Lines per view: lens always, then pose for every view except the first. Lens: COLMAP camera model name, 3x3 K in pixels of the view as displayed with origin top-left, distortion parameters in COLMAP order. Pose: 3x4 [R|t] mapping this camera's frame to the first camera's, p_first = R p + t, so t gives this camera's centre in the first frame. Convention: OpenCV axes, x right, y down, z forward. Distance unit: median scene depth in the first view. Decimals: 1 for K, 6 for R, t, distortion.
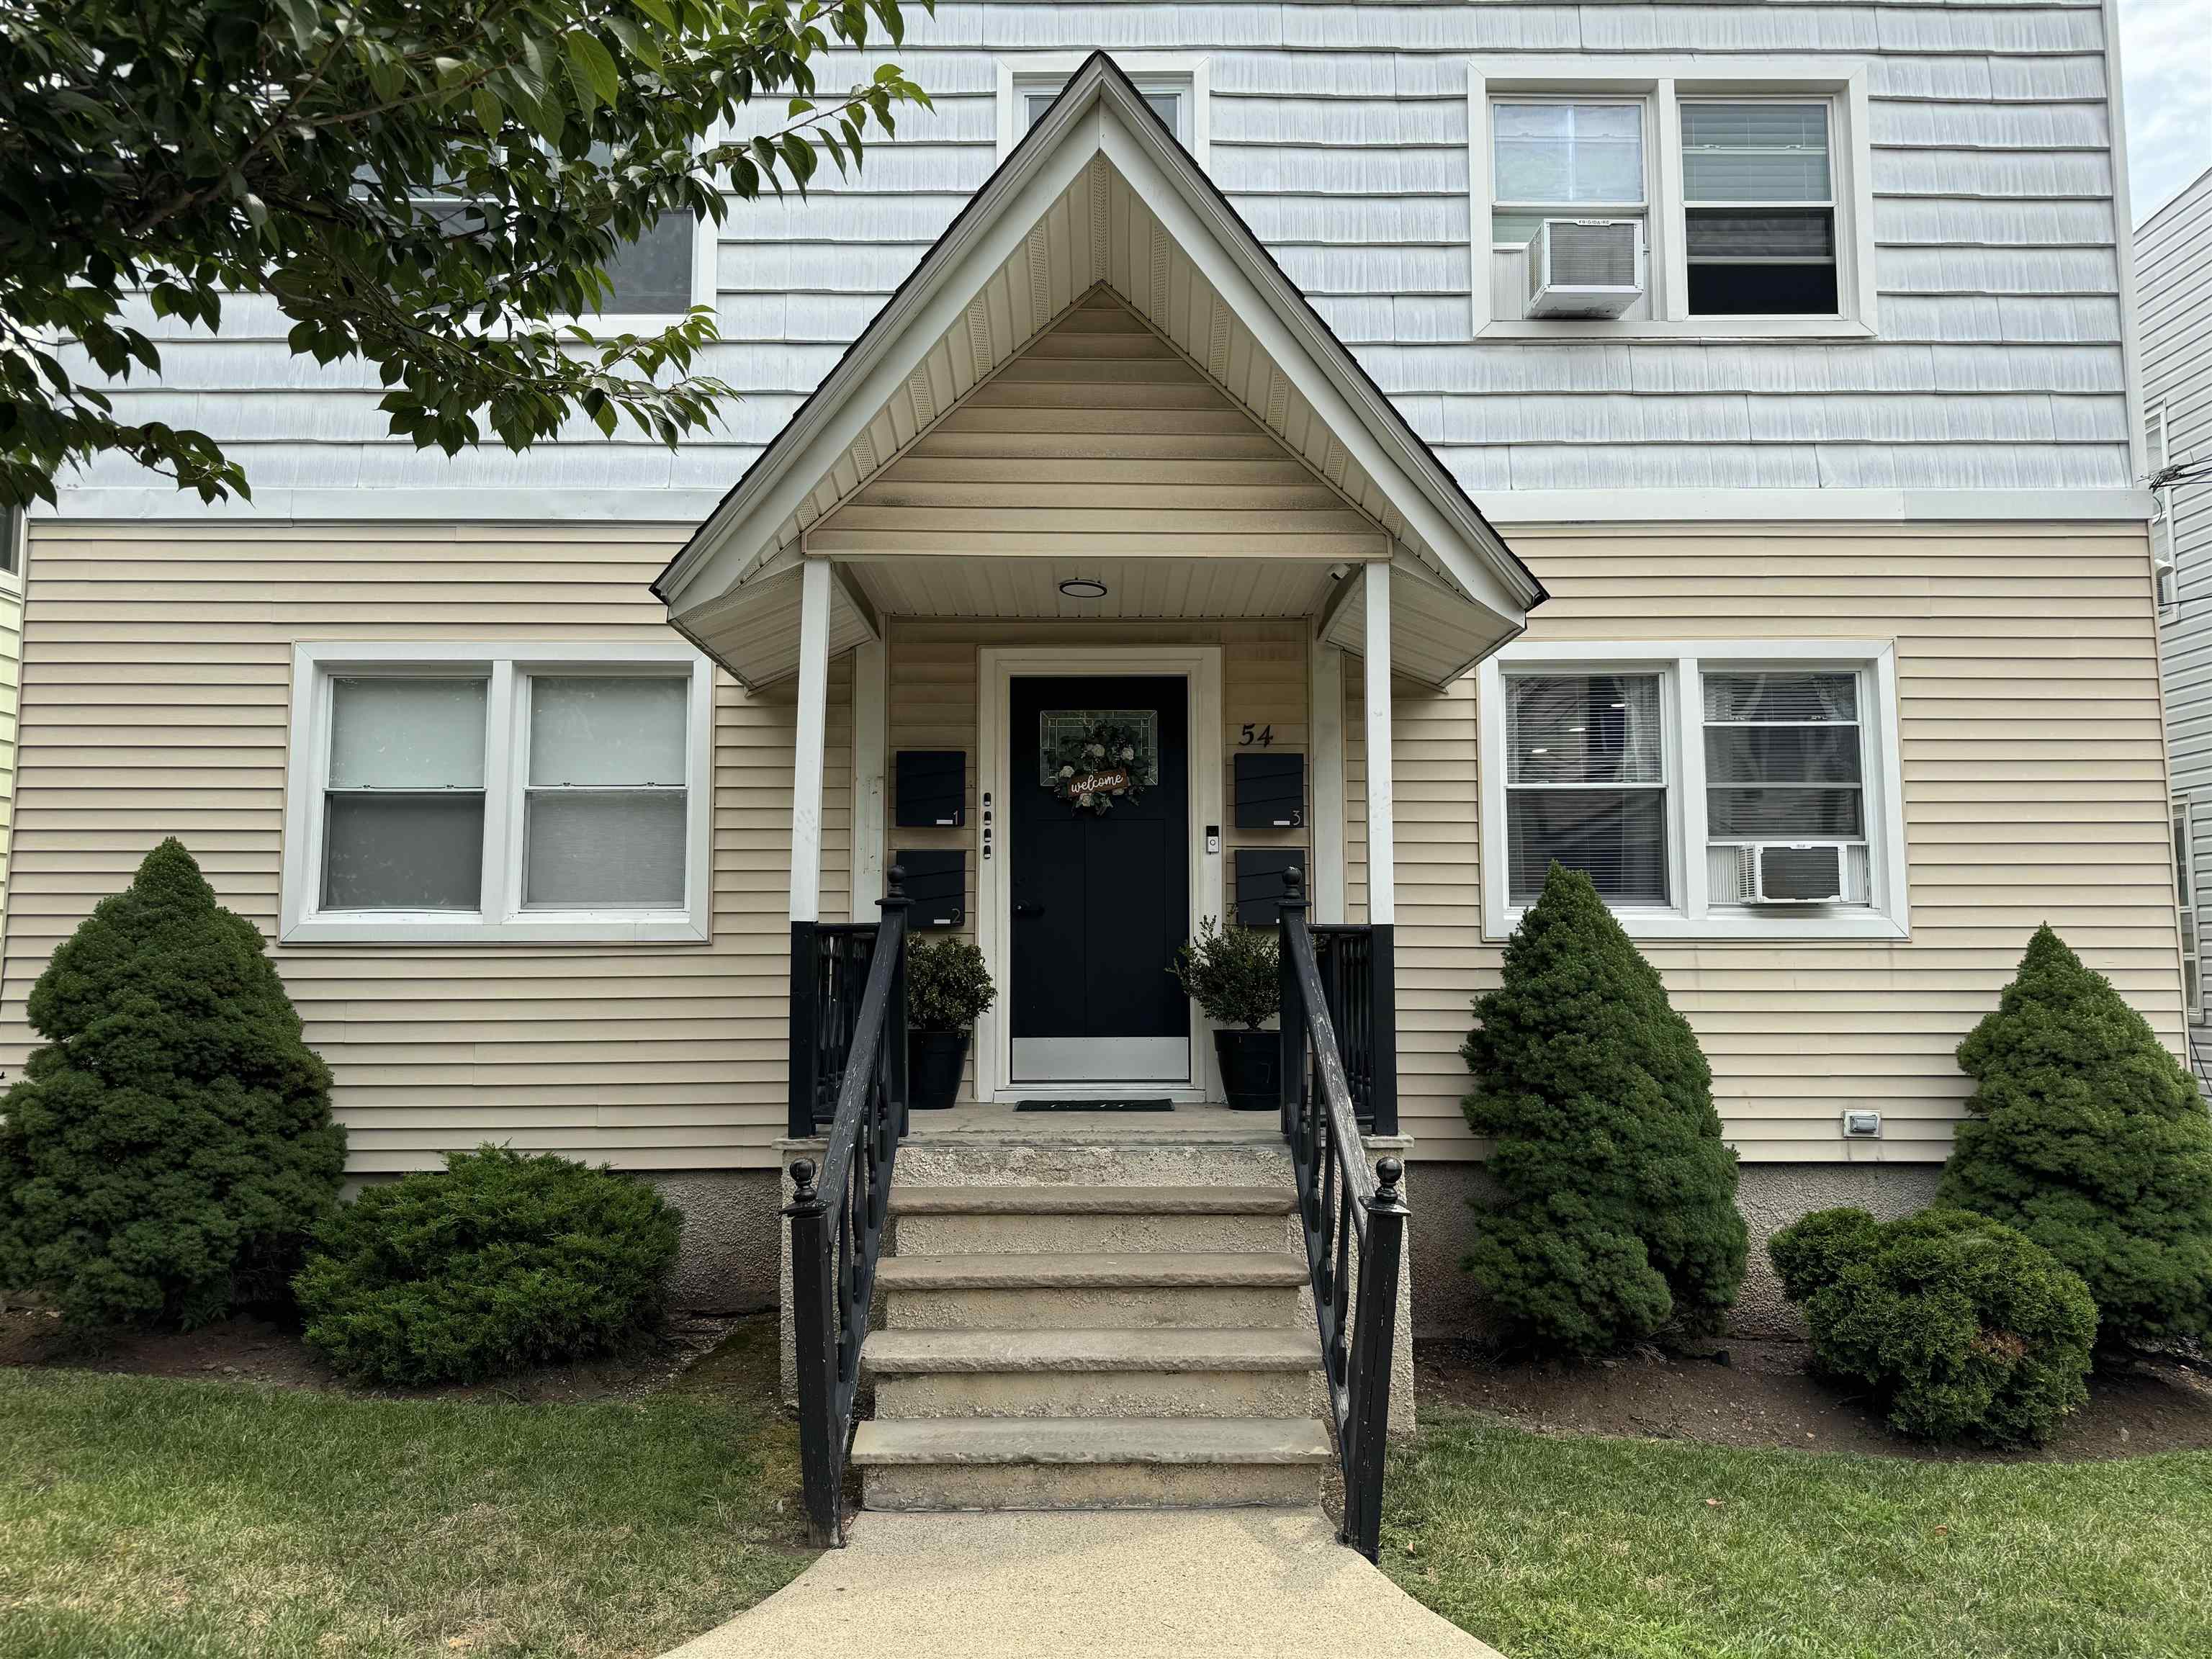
lens RADIAL K [[1559.1, 0, 1106.0], [0, 1559.1, 829.5], [0, 0, 1]] dist [0.105865, -0.153249]
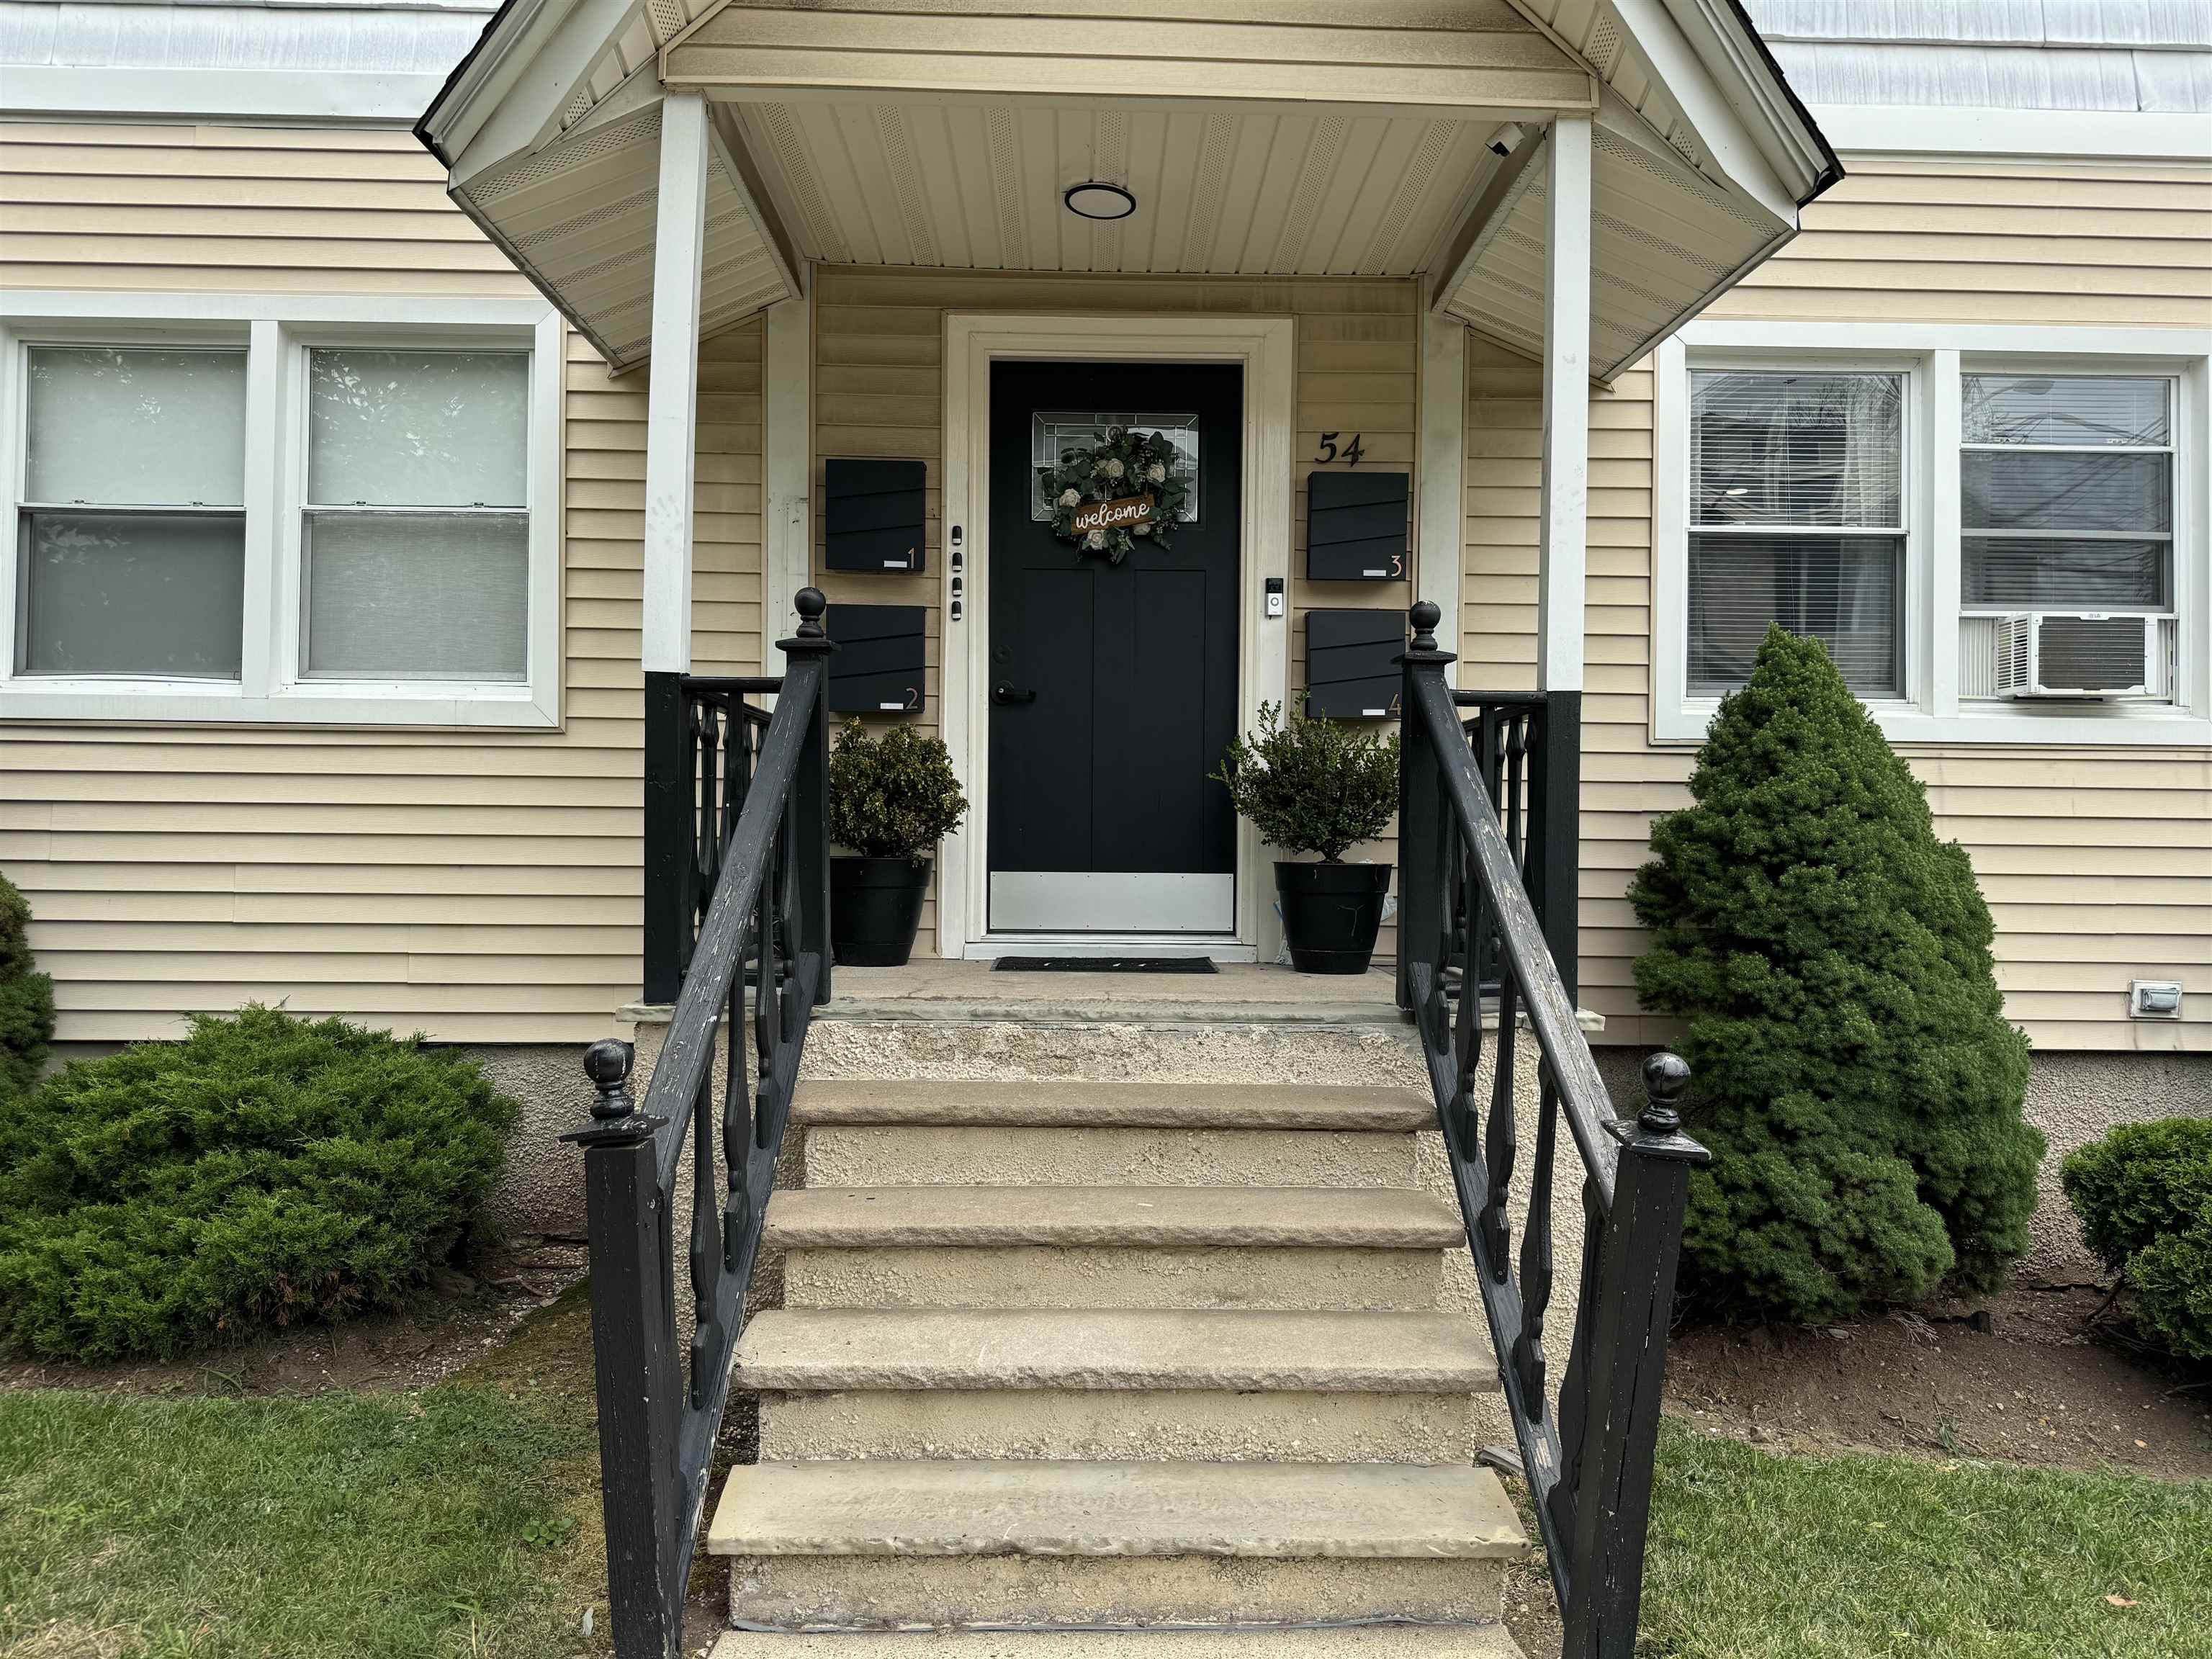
lens RADIAL K [[1547.4, 0, 1101.9], [0, 1547.4, 836.4], [0, 0, 1]] dist [0.034279, -0.005507]
pose [[0.999840, 0.013504, 0.011768, -0.019426], [-0.014467, 0.996188, 0.086027, 0.063548], [-0.010561, -0.086184, 0.996223, 0.333055]]
